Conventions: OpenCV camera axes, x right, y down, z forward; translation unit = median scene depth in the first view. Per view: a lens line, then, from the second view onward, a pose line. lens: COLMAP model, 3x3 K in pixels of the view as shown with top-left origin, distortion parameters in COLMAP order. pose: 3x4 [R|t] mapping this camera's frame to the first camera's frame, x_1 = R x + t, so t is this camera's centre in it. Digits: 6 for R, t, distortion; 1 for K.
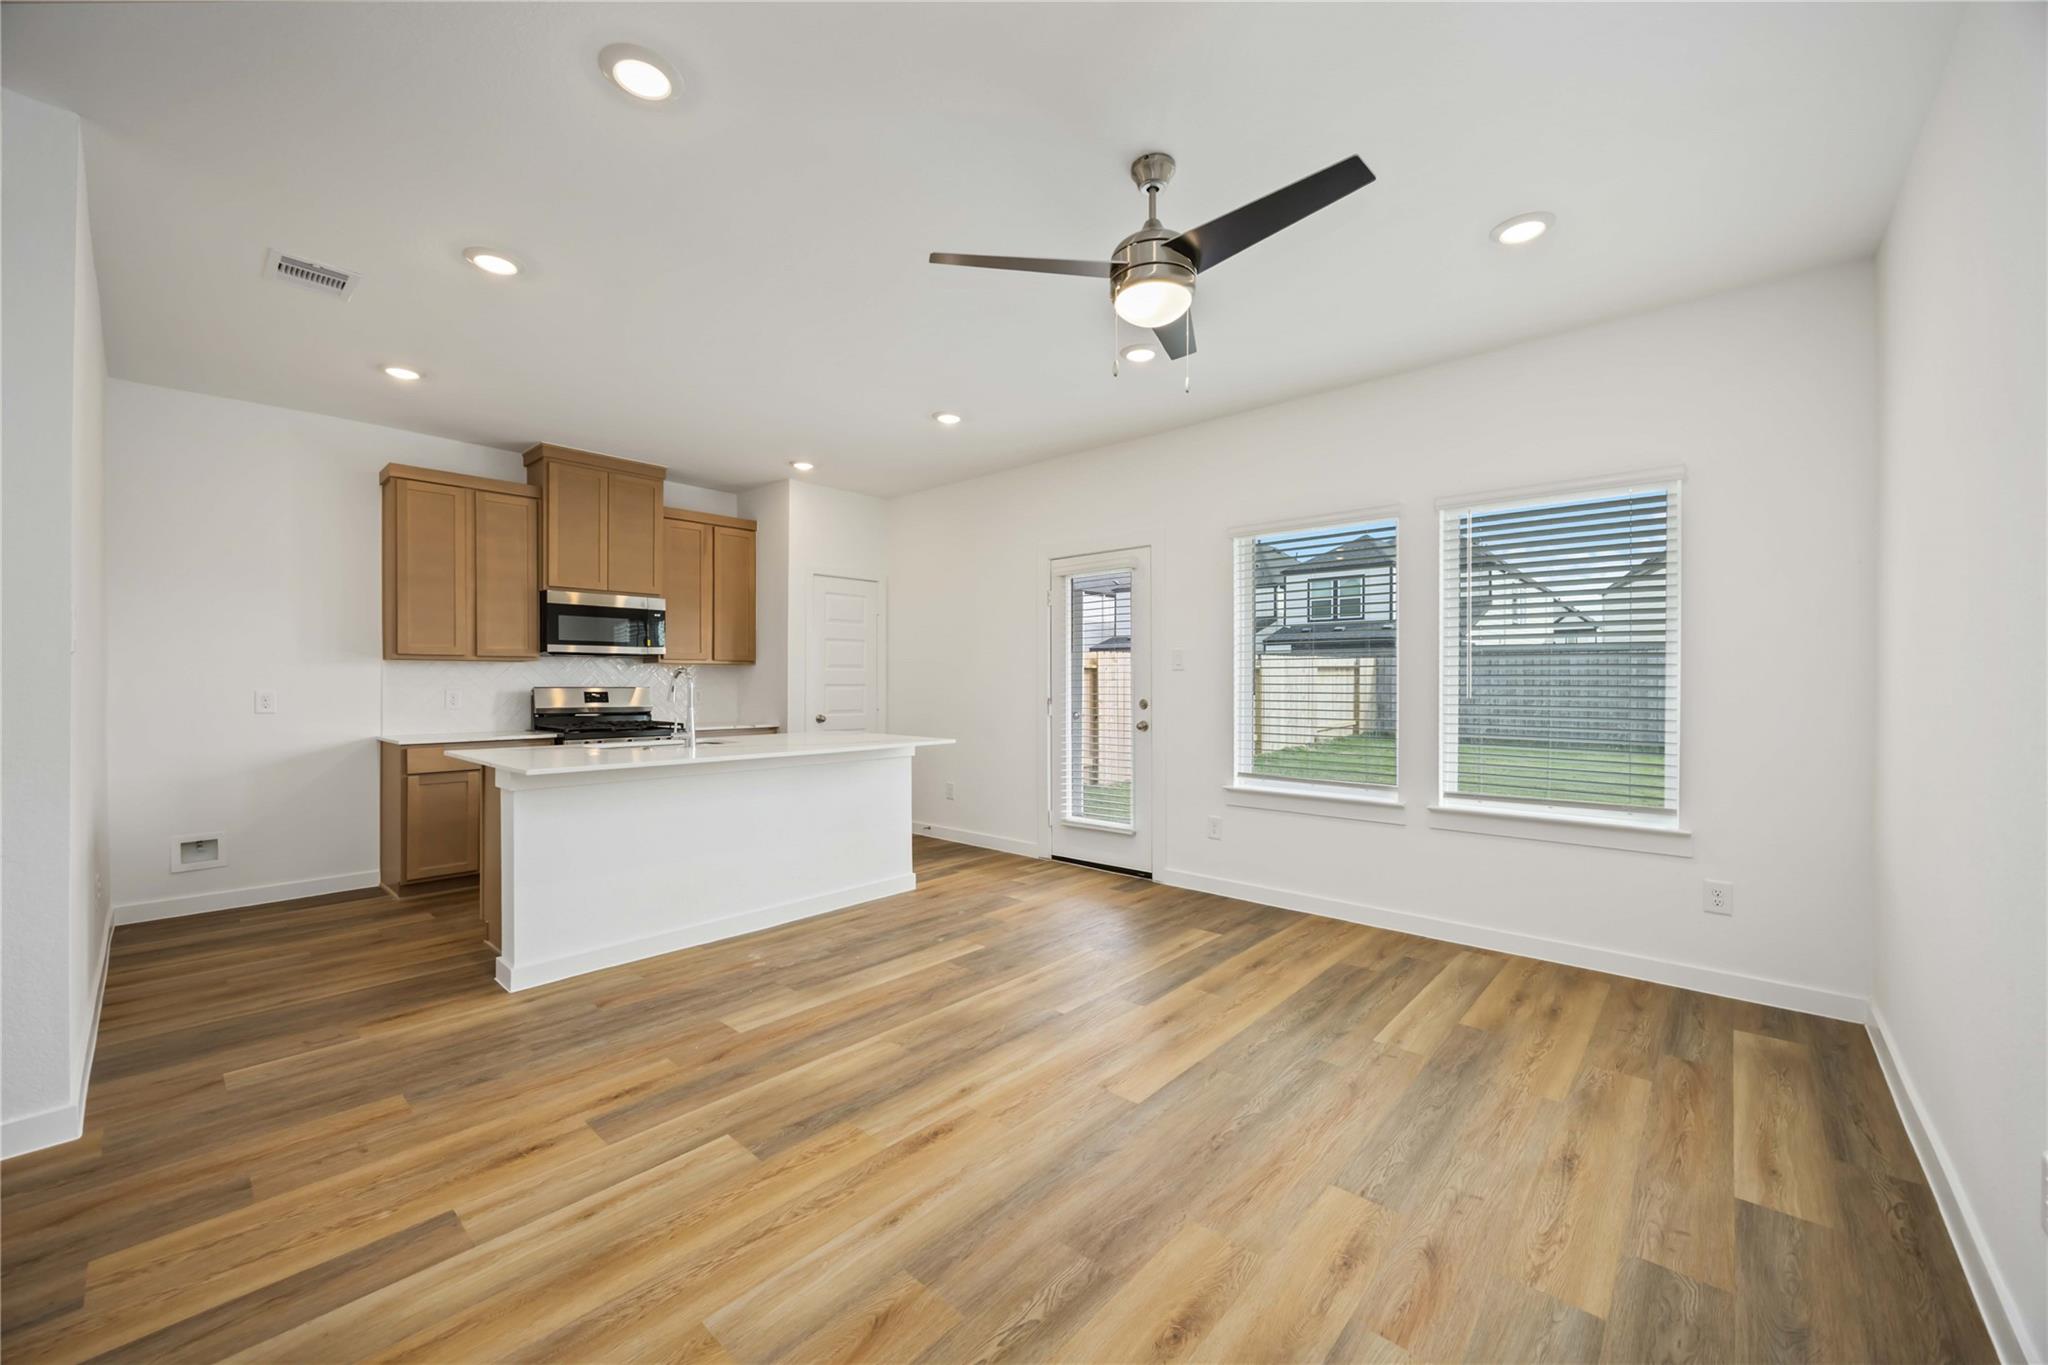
lens RADIAL K [[786.2, 0, 1019.9], [0, 786.2, 682.7], [0, 0, 1]] dist [-0.002062, 0.000090]
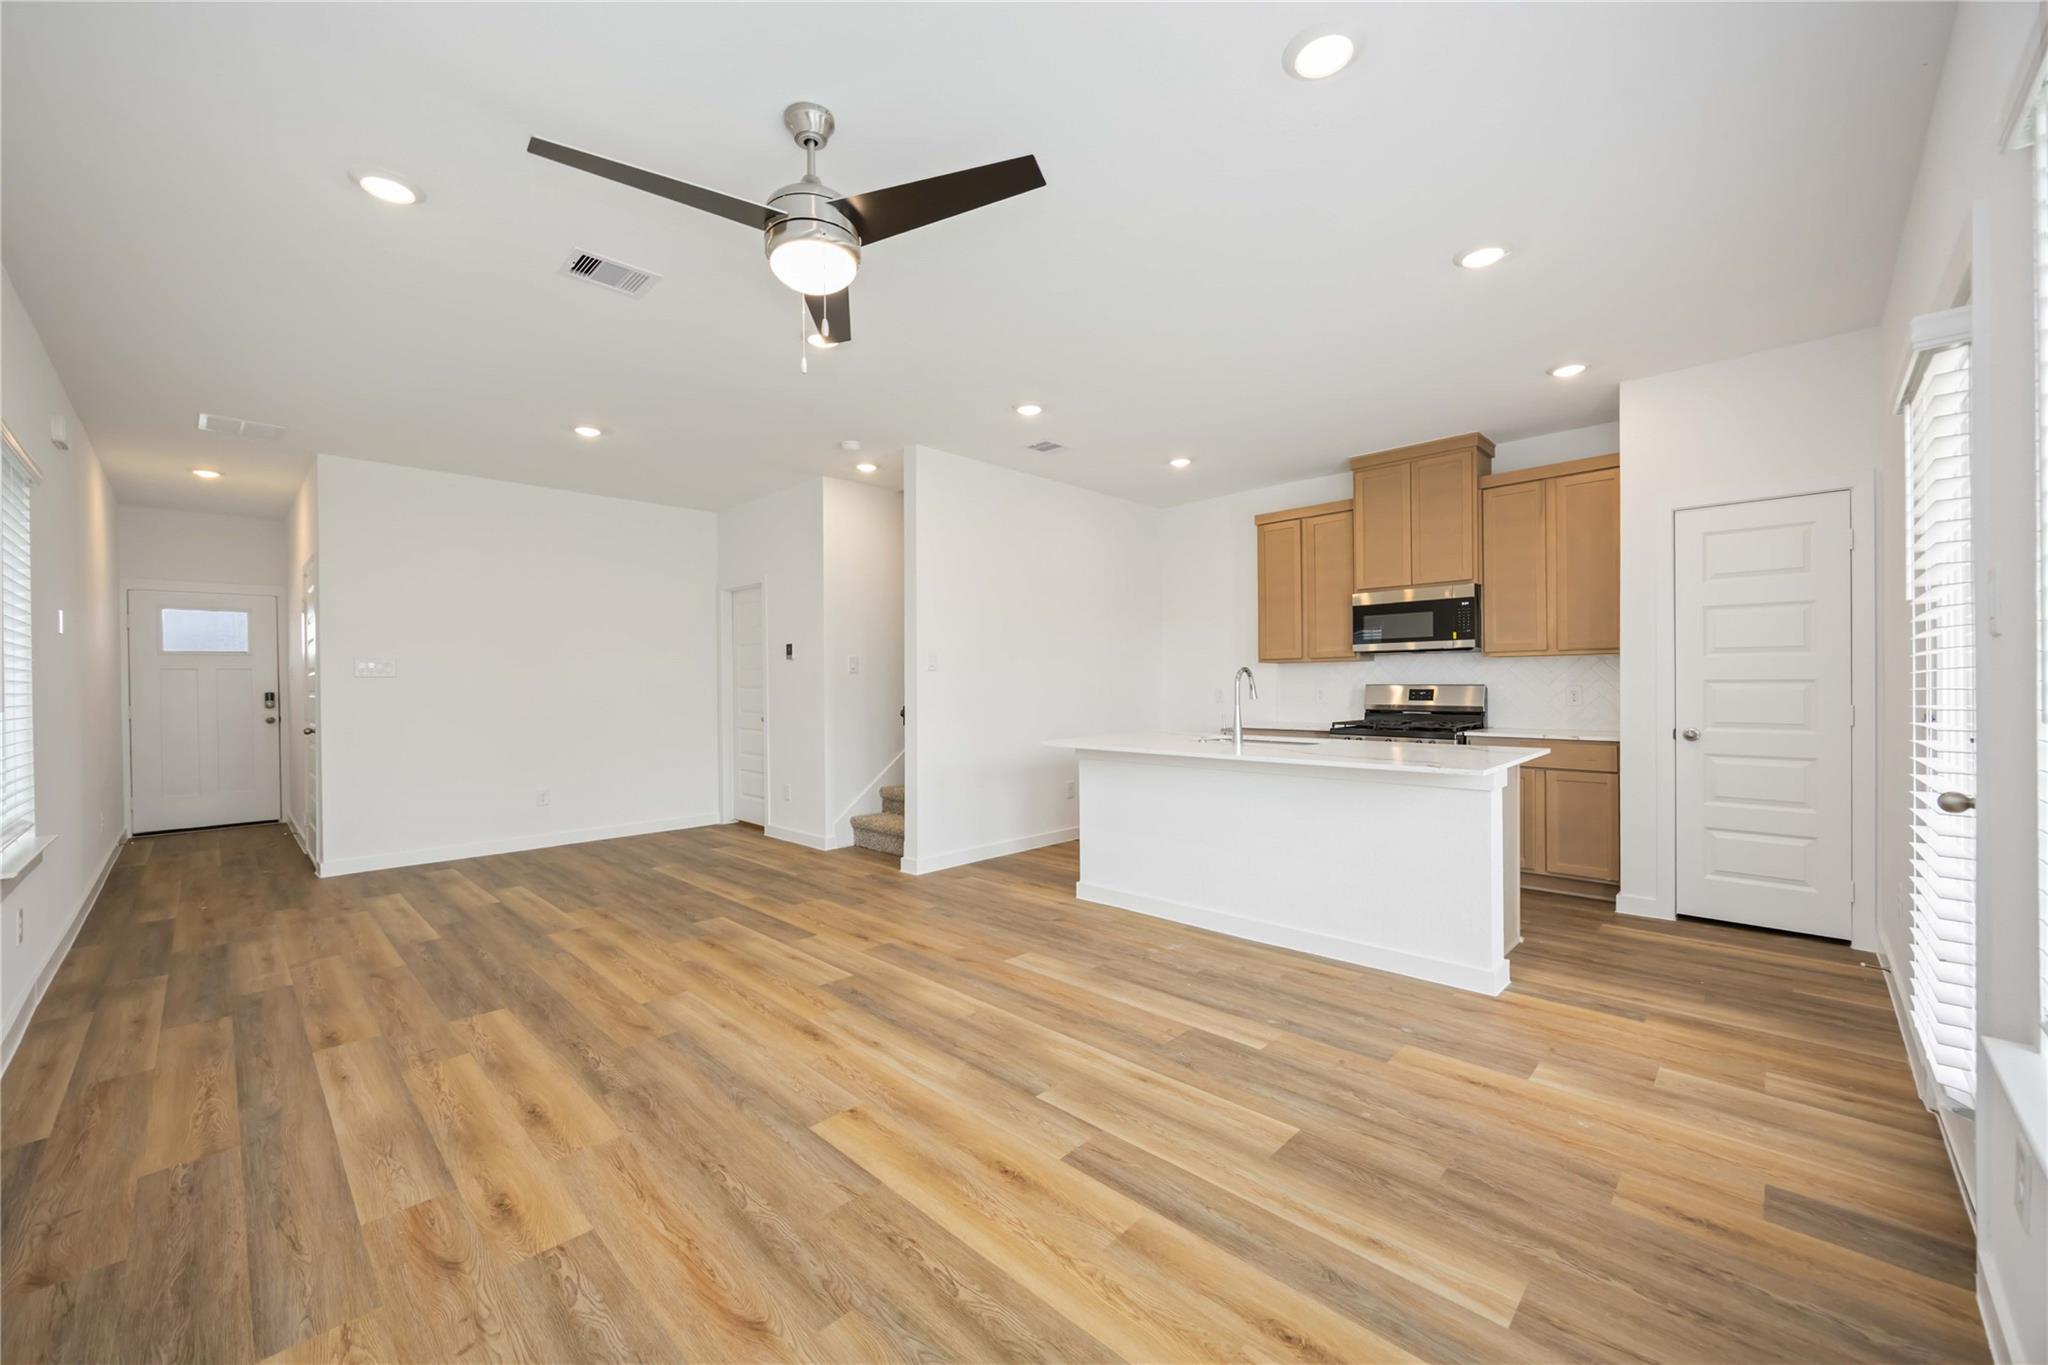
lens RADIAL K [[793.4, 0, 1019.9], [0, 793.4, 683.5], [0, 0, 1]] dist [-0.001892, 0.000182]
pose [[-0.040231, 0.000298, -0.999190, 0.694948], [0.007850, 0.999969, -0.000018, 0.000600], [0.999160, -0.007845, -0.040232, 0.821338]]
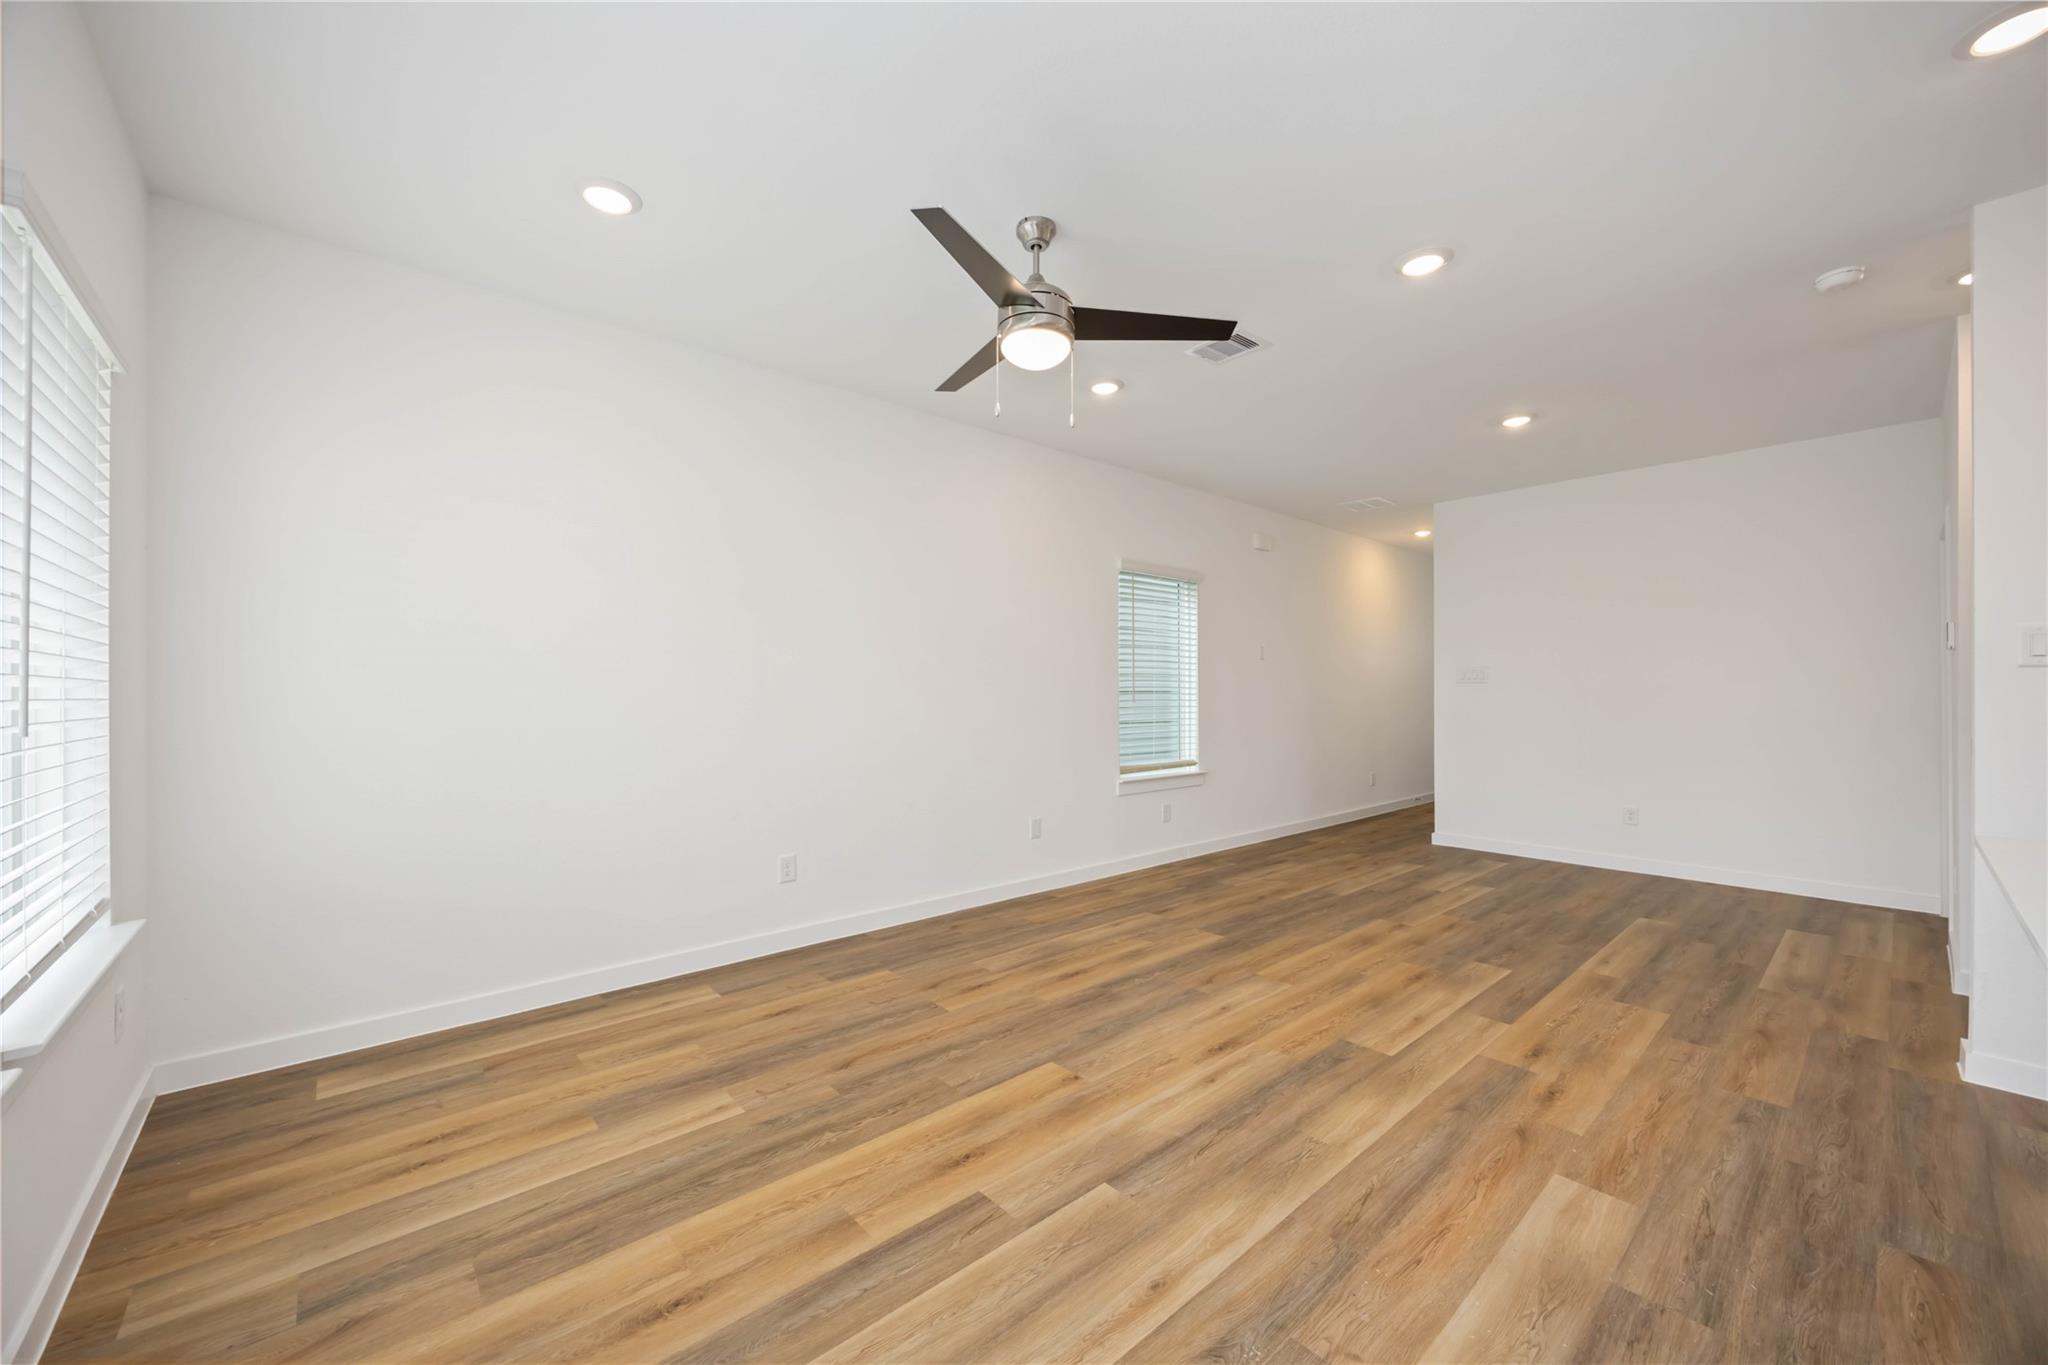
lens RADIAL K [[778.3, 0, 1018.9], [0, 778.3, 693.6], [0, 0, 1]] dist [-0.003600, -0.000379]
pose [[-0.993410, -0.001355, 0.114605, 0.043517], [-0.001065, 0.999996, 0.002587, -0.000998], [-0.114608, 0.002448, -0.993408, 1.346033]]
